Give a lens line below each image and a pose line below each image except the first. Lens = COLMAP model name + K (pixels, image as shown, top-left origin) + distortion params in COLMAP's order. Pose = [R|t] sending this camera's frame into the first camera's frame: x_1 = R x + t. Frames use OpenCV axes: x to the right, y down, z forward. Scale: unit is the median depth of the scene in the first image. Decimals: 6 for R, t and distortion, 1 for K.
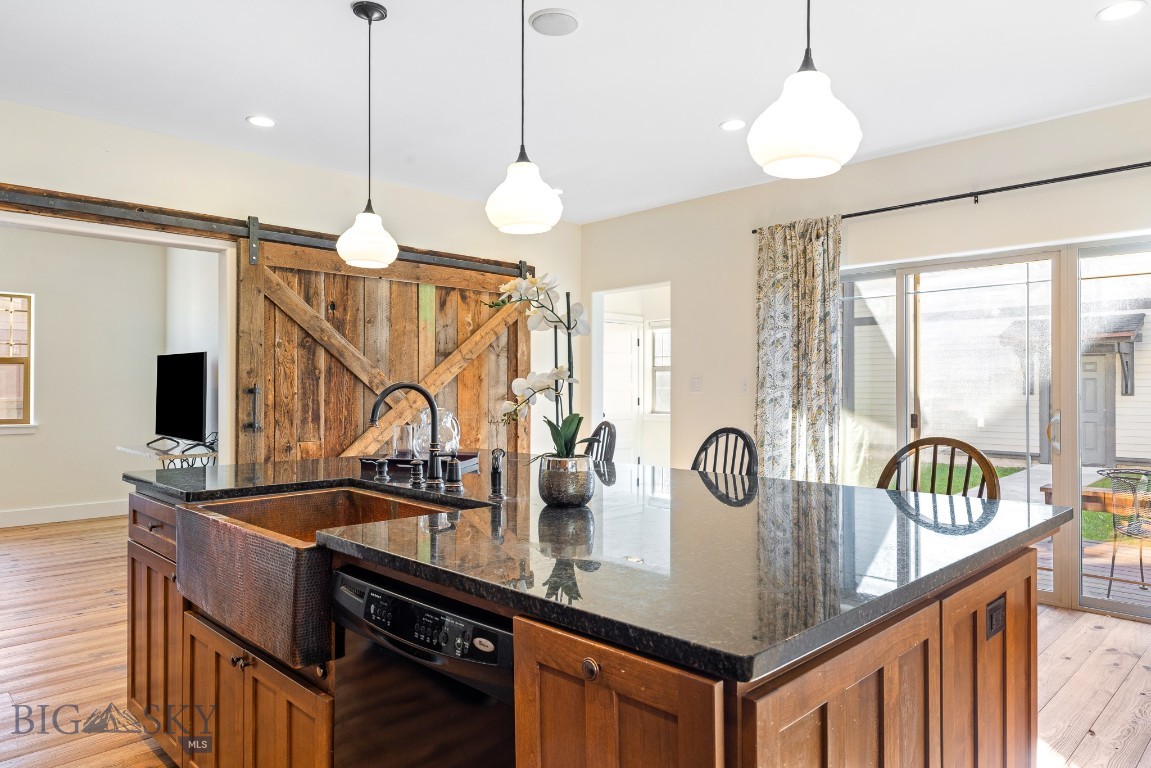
lens RADIAL K [[747.3, 0, 576.3], [0, 747.3, 387.2], [0, 0, 1]] dist [-0.000139, 0.000386]
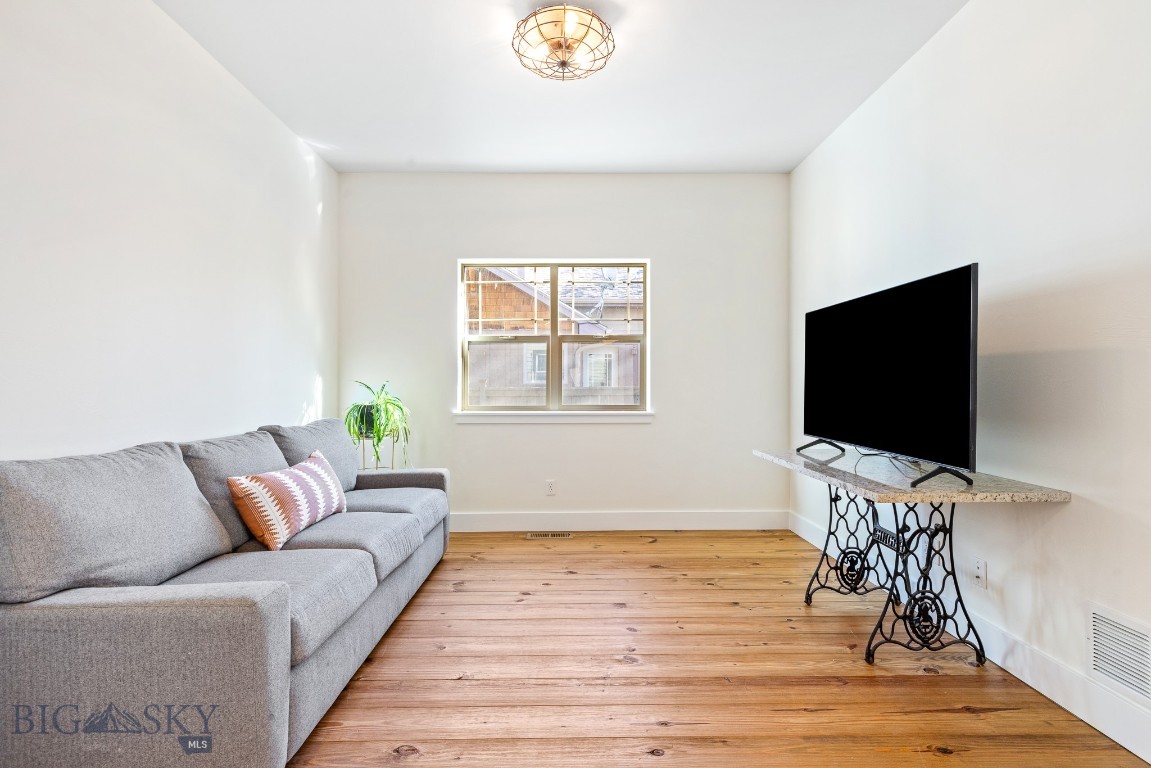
lens RADIAL K [[520.6, 0, 574.2], [0, 520.6, 384.0], [0, 0, 1]] dist [-0.000010, 0.000035]
pose [[0.724223, 0.002996, -0.689559, -0.392352], [-0.001412, 0.999995, 0.002863, 0.018308], [0.689564, -0.001100, 0.724223, 0.529549]]
